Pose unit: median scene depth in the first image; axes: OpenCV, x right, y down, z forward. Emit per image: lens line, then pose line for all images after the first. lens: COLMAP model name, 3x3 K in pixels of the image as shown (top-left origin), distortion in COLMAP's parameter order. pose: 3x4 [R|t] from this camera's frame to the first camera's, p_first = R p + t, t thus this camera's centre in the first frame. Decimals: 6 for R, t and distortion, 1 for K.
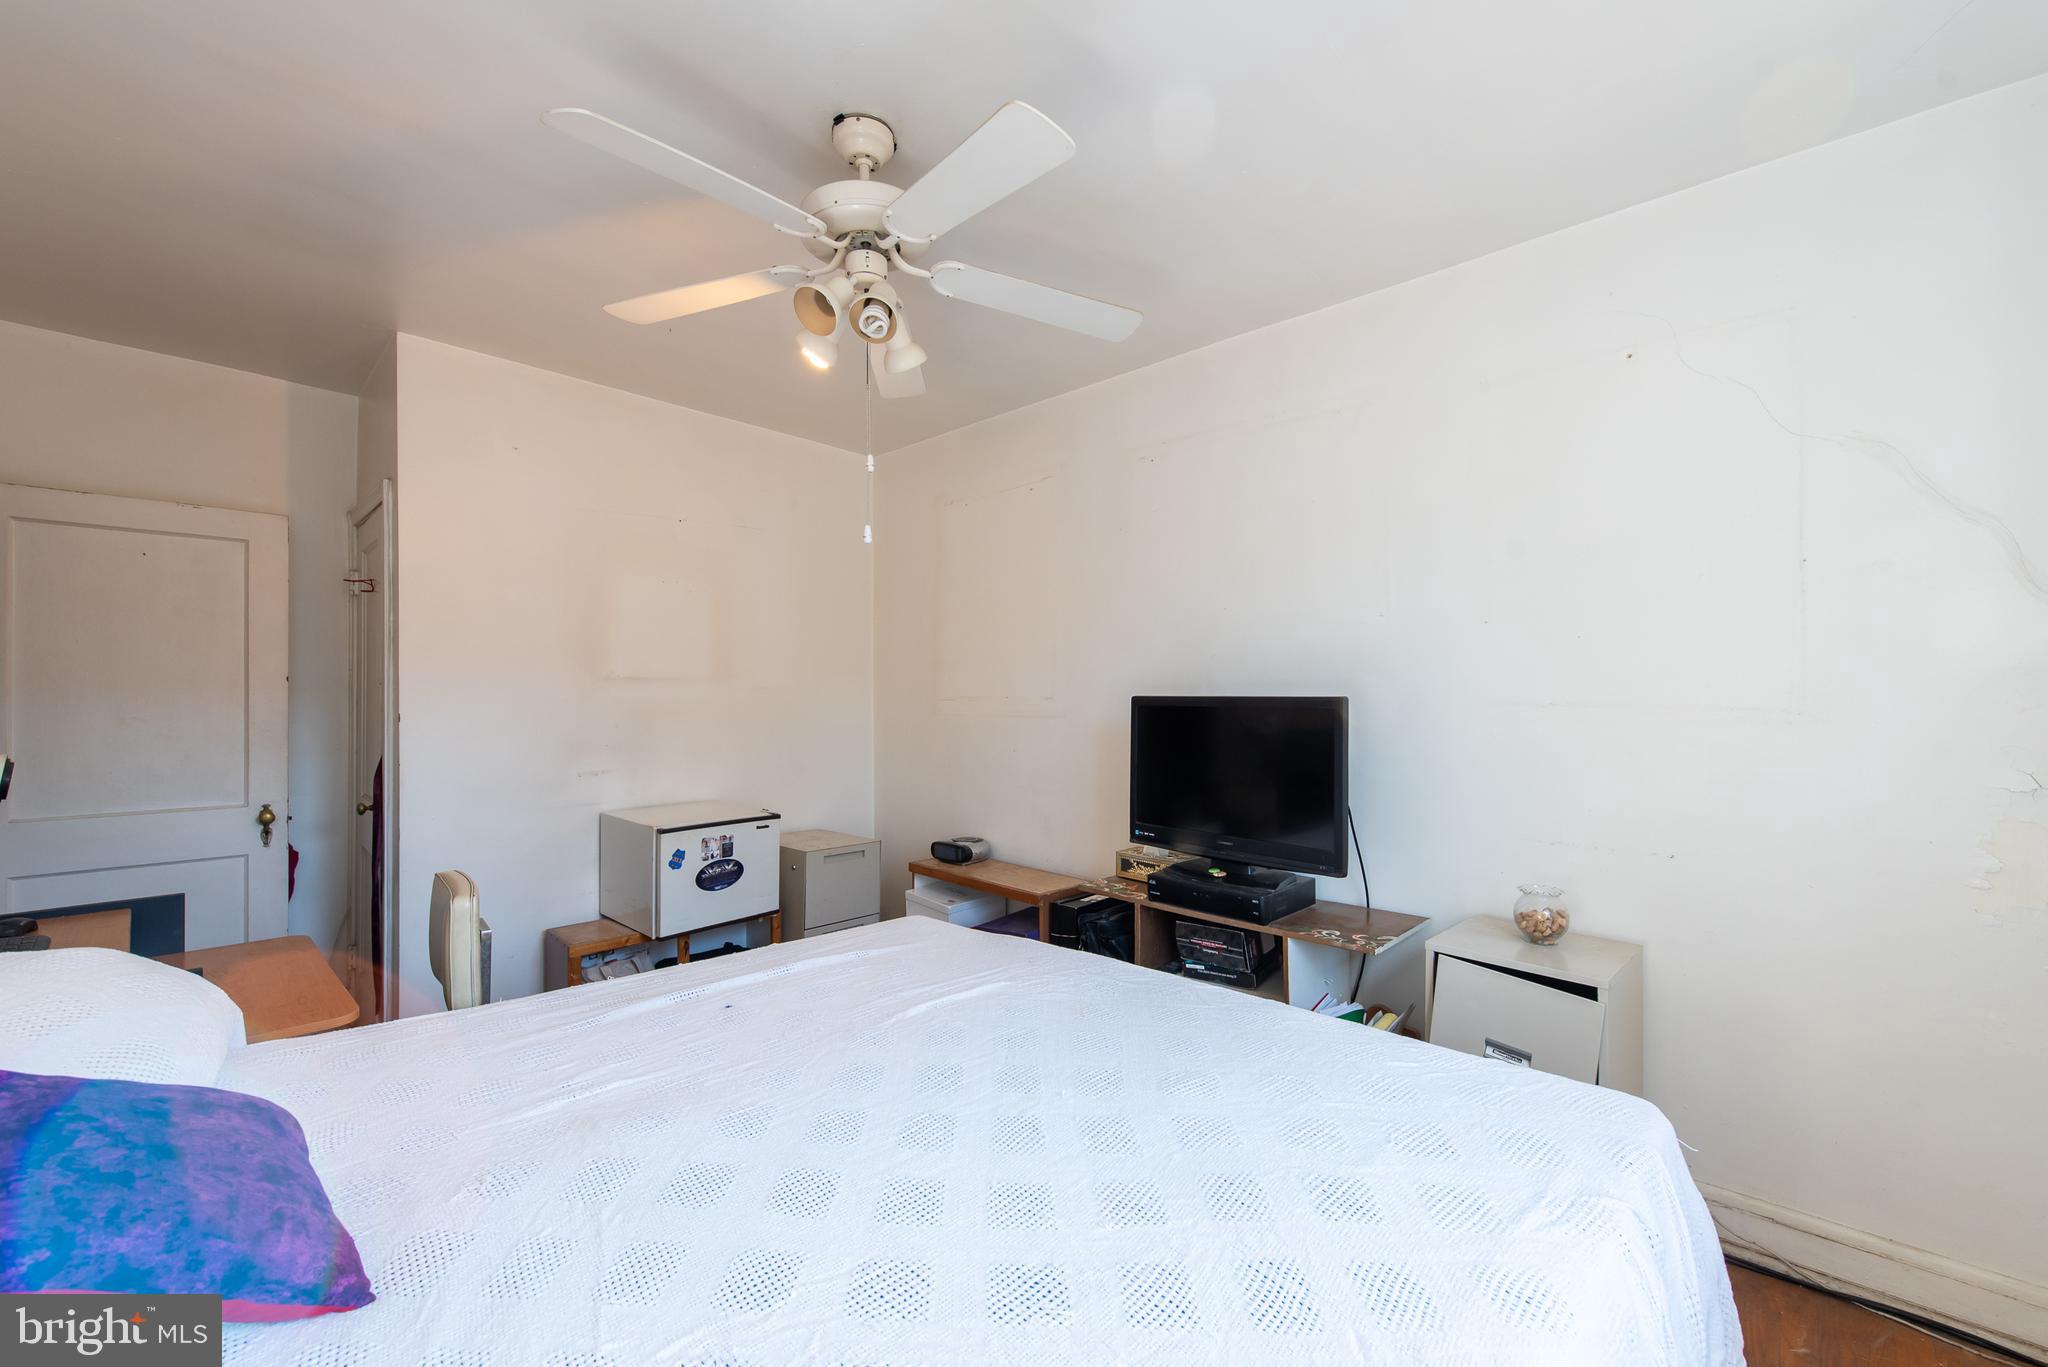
lens RADIAL K [[846.1, 0, 1024.2], [0, 846.1, 692.6], [0, 0, 1]] dist [-0.000576, -0.000089]
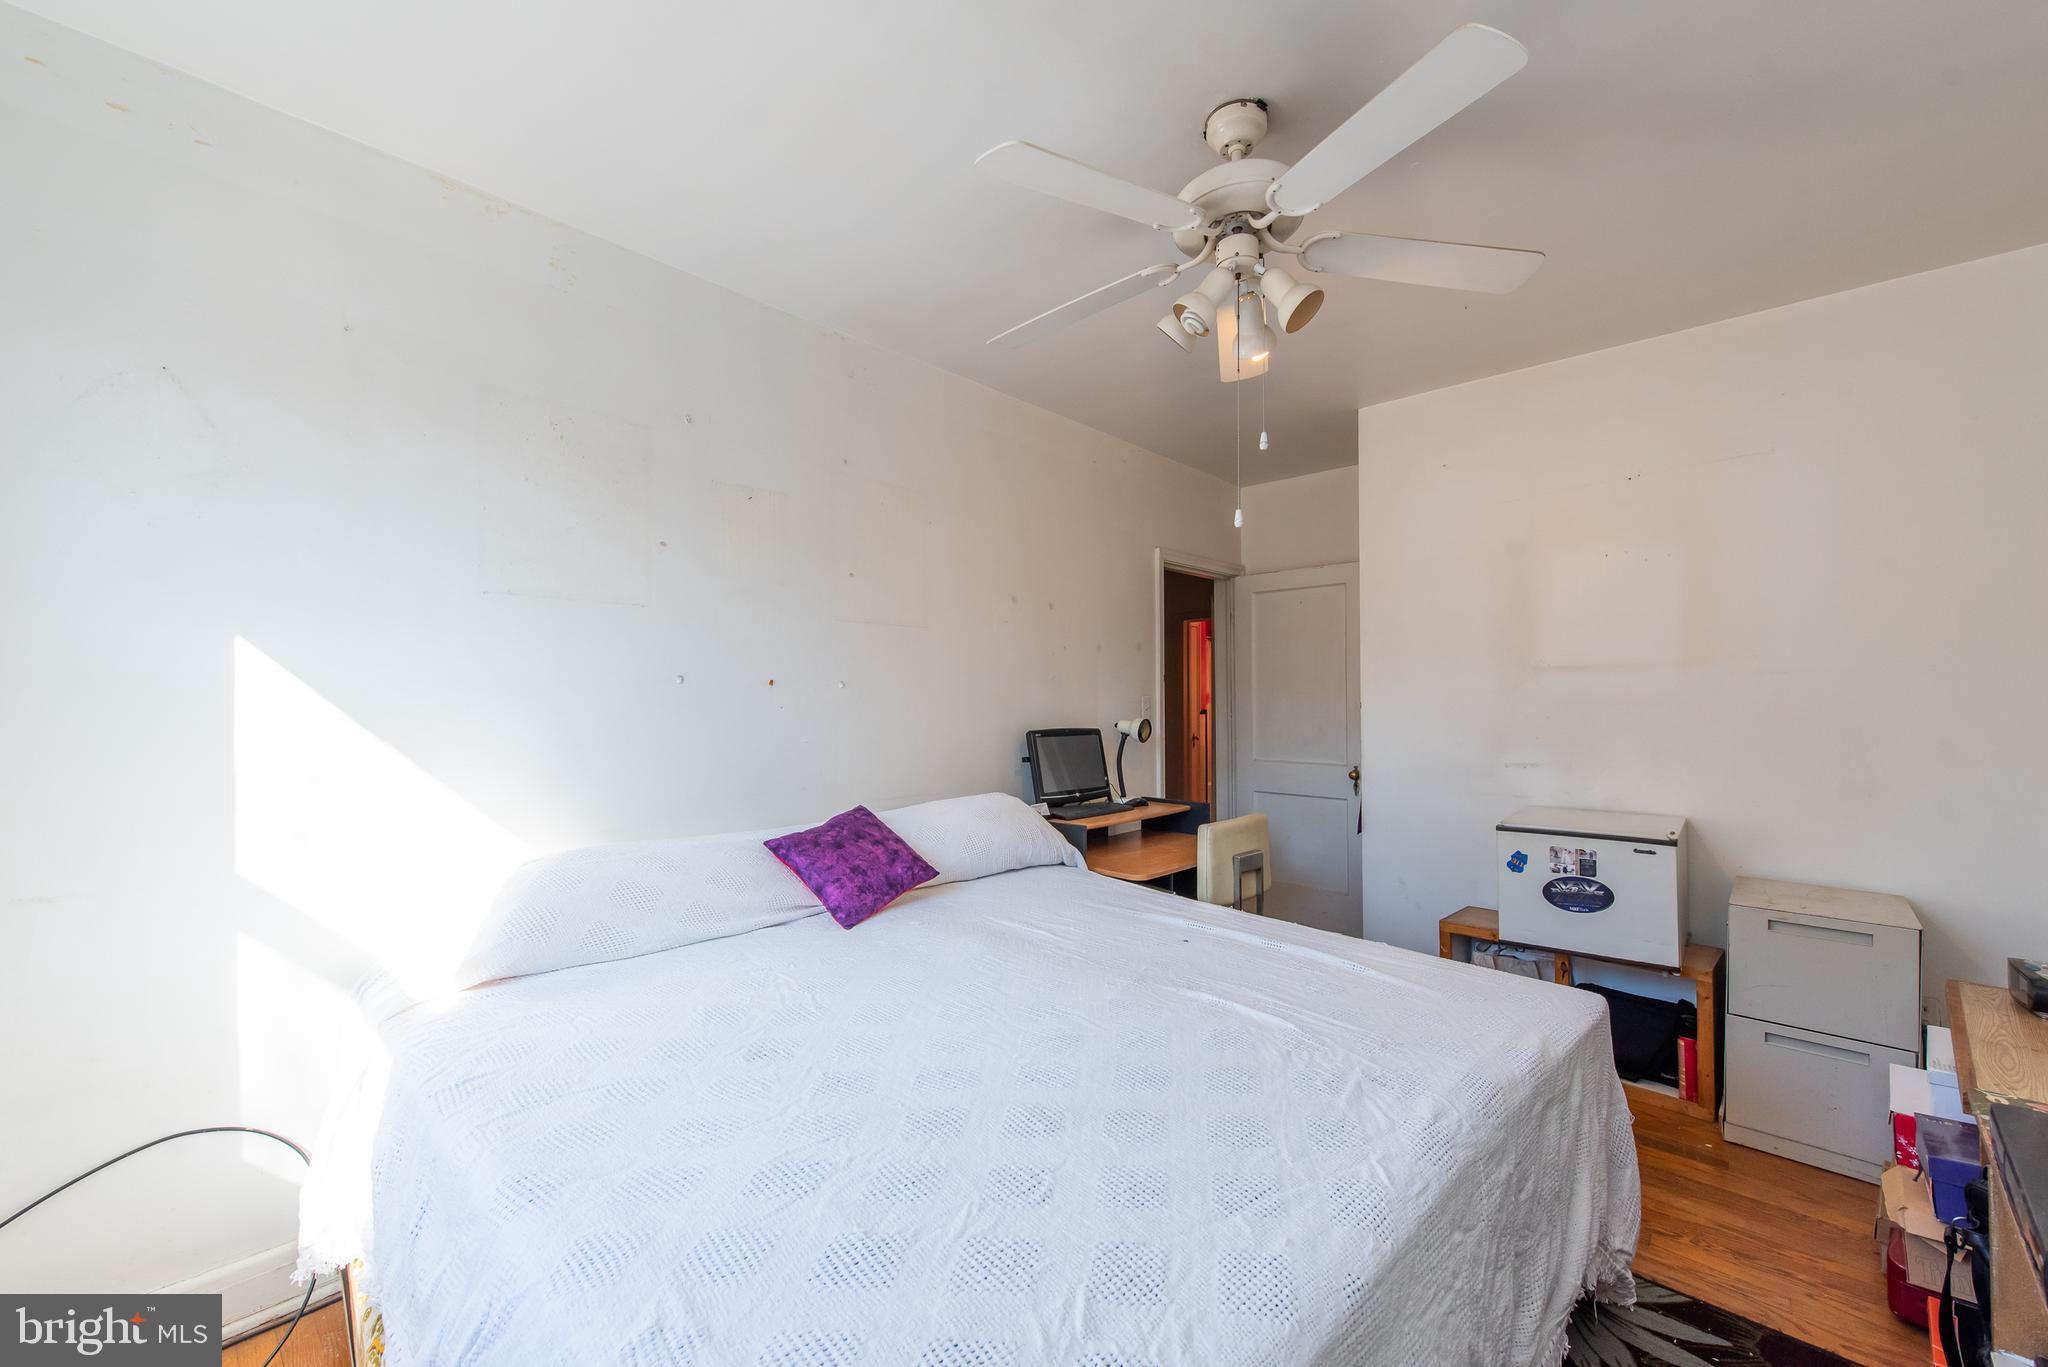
lens RADIAL K [[808.9, 0, 1025.2], [0, 808.9, 686.4], [0, 0, 1]] dist [0.013623, -0.003911]
pose [[-0.019745, -0.014197, -0.999704, 0.483777], [0.006565, 0.999876, -0.014330, 0.014258], [0.999783, -0.006846, -0.019650, 0.473794]]
